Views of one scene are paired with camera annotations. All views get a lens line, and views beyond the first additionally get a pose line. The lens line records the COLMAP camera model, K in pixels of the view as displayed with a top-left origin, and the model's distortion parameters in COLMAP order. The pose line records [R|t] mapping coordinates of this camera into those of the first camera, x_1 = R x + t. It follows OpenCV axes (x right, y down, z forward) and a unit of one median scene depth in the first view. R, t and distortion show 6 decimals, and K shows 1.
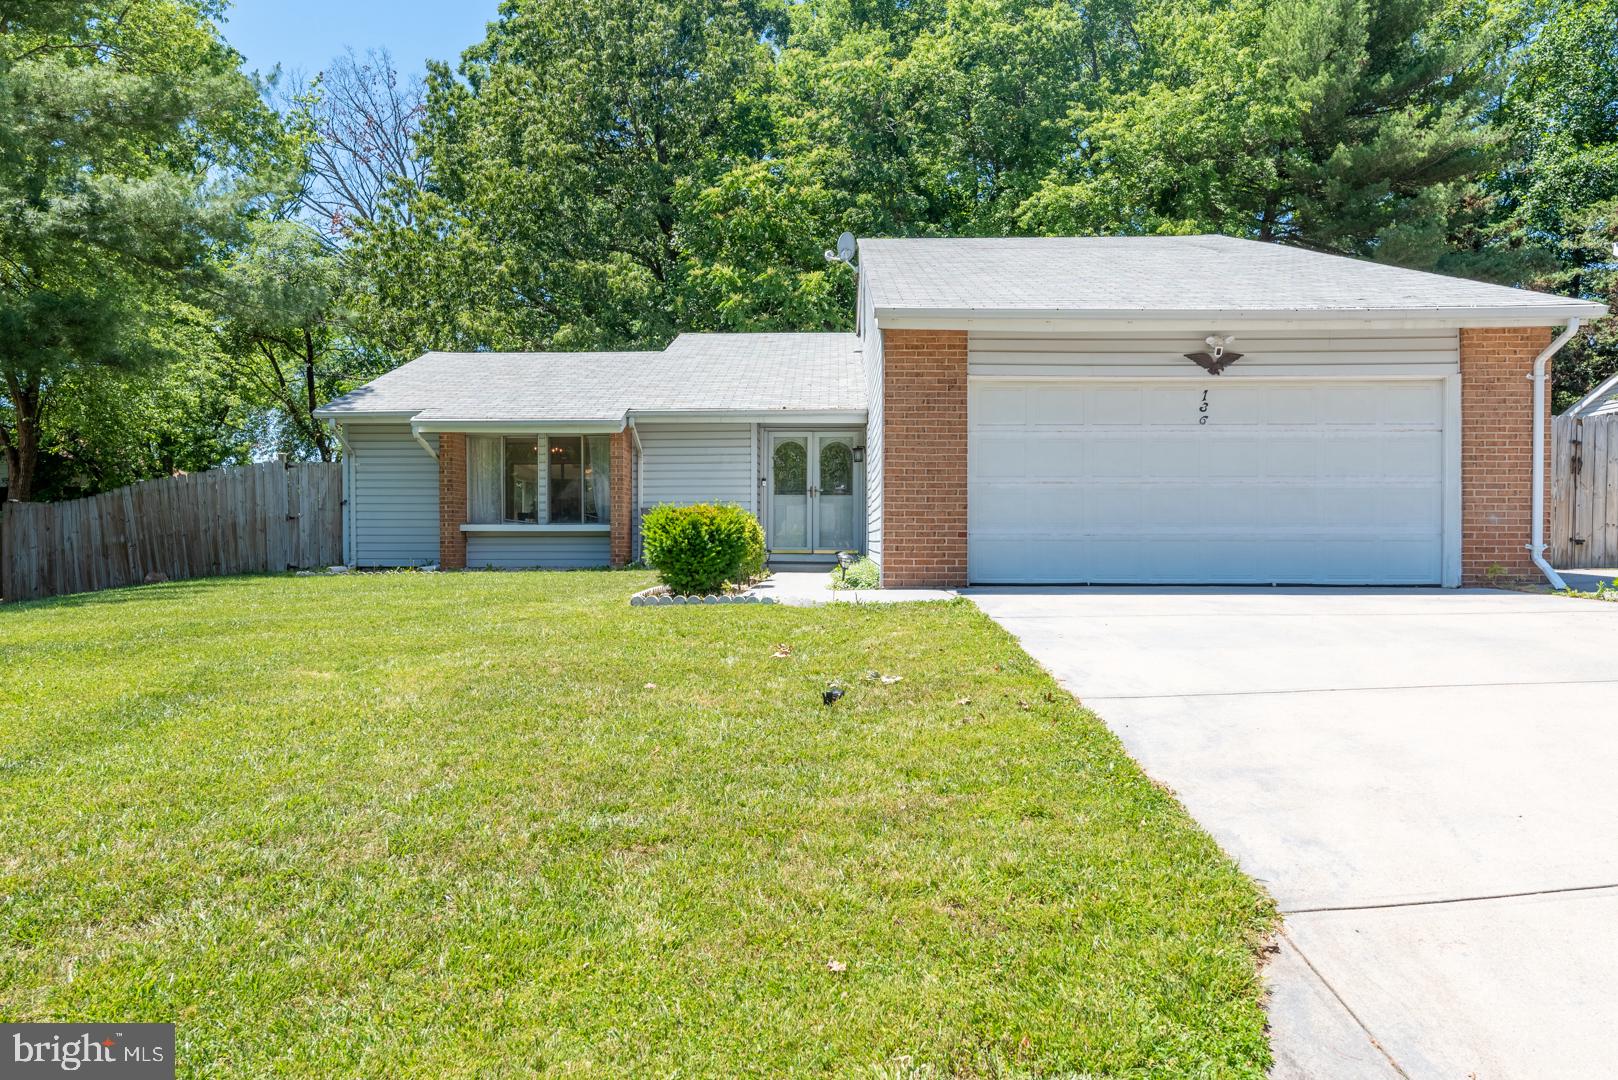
lens RADIAL K [[1052.1, 0, 822.7], [0, 1052.1, 562.5], [0, 0, 1]] dist [0.004772, -0.002085]
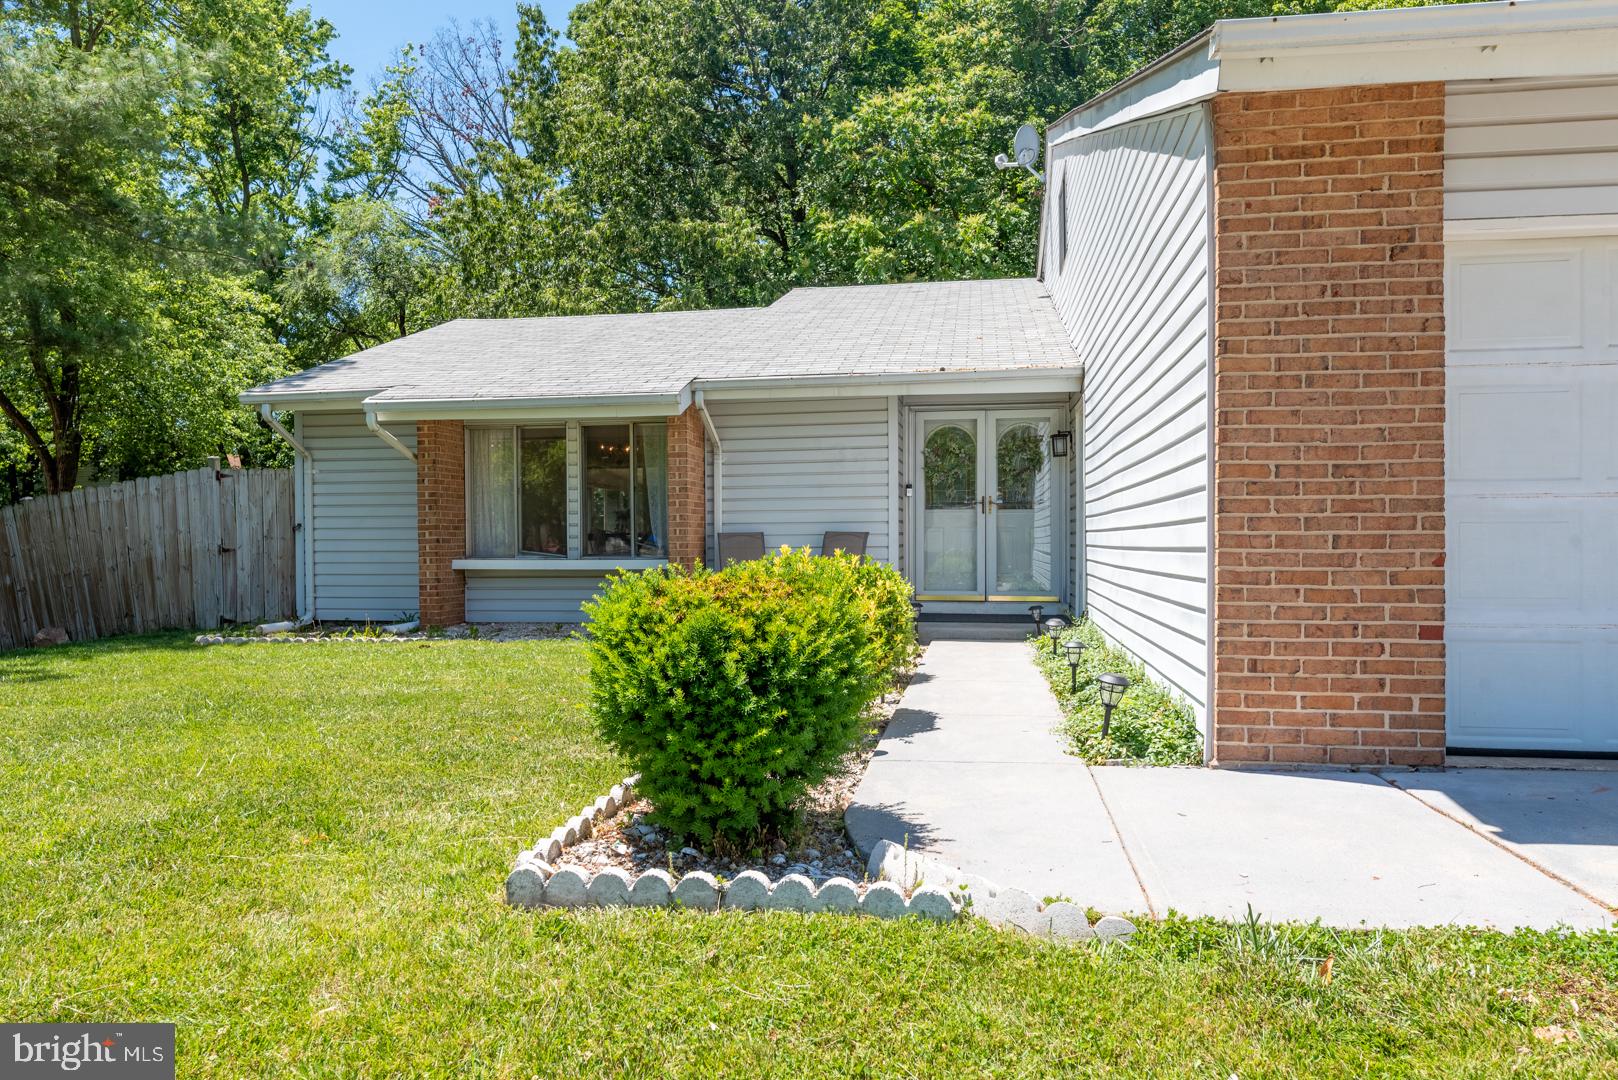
lens RADIAL K [[1052.1, 0, 822.7], [0, 1052.1, 562.5], [0, 0, 1]] dist [0.004772, -0.002085]
pose [[0.990804, -0.002473, -0.135280, -0.022168], [0.002394, 0.999997, -0.000747, -0.032648], [0.135281, 0.000416, 0.990807, 0.367116]]
